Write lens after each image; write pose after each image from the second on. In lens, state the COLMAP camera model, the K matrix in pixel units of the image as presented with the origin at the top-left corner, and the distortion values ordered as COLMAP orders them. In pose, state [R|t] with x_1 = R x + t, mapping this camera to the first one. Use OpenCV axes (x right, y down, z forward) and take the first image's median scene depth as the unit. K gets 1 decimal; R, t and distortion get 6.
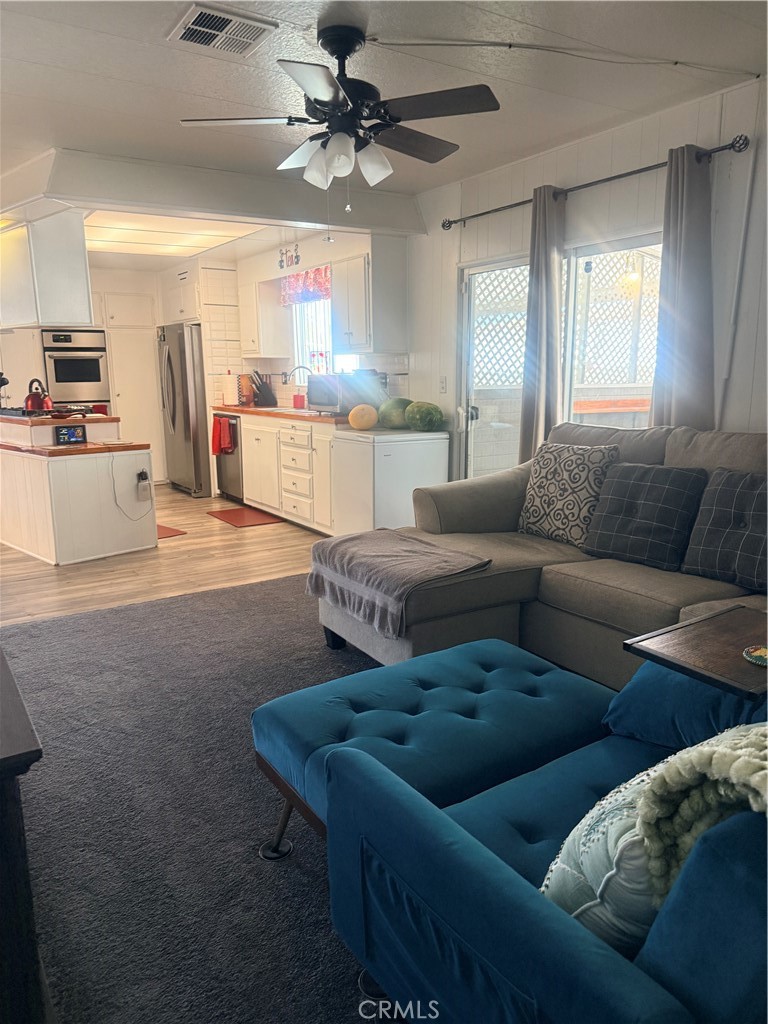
lens RADIAL K [[718.2, 0, 383.9], [0, 718.2, 511.9], [0, 0, 1]] dist [0.009438, -0.030404]
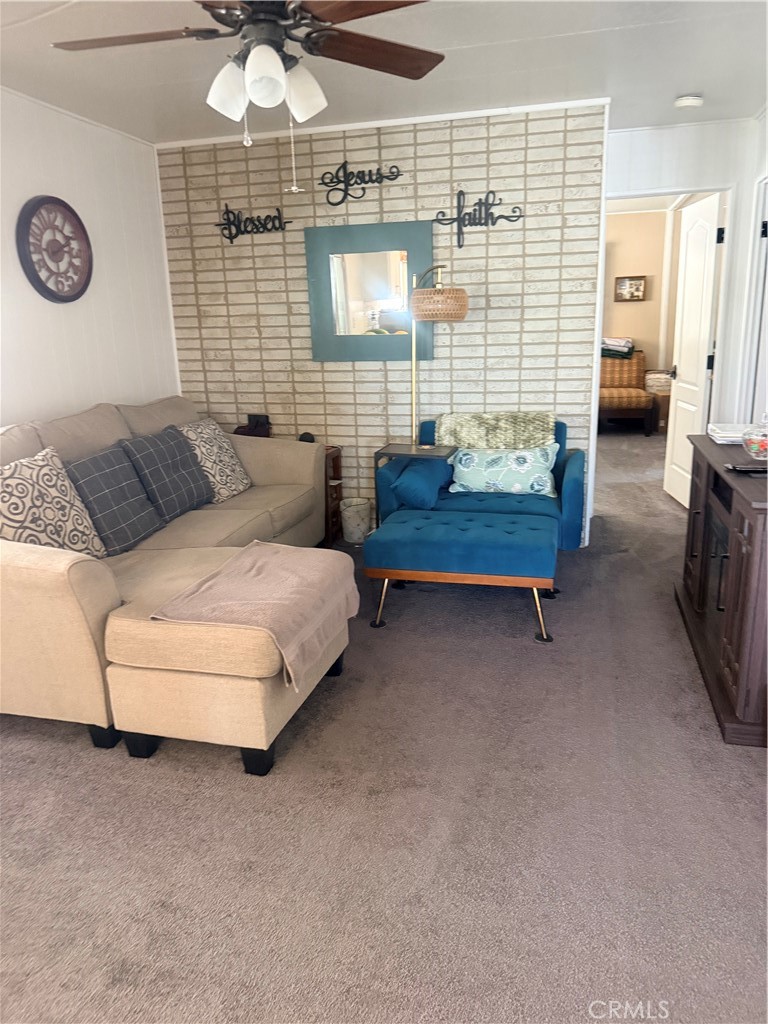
lens RADIAL K [[718.2, 0, 384.2], [0, 718.2, 510.7], [0, 0, 1]] dist [0.009438, -0.030404]
pose [[-0.679098, -0.154958, 0.717506, -0.596630], [0.177021, 0.914044, 0.364949, -0.265057], [-0.712383, 0.374849, -0.593294, 1.229578]]
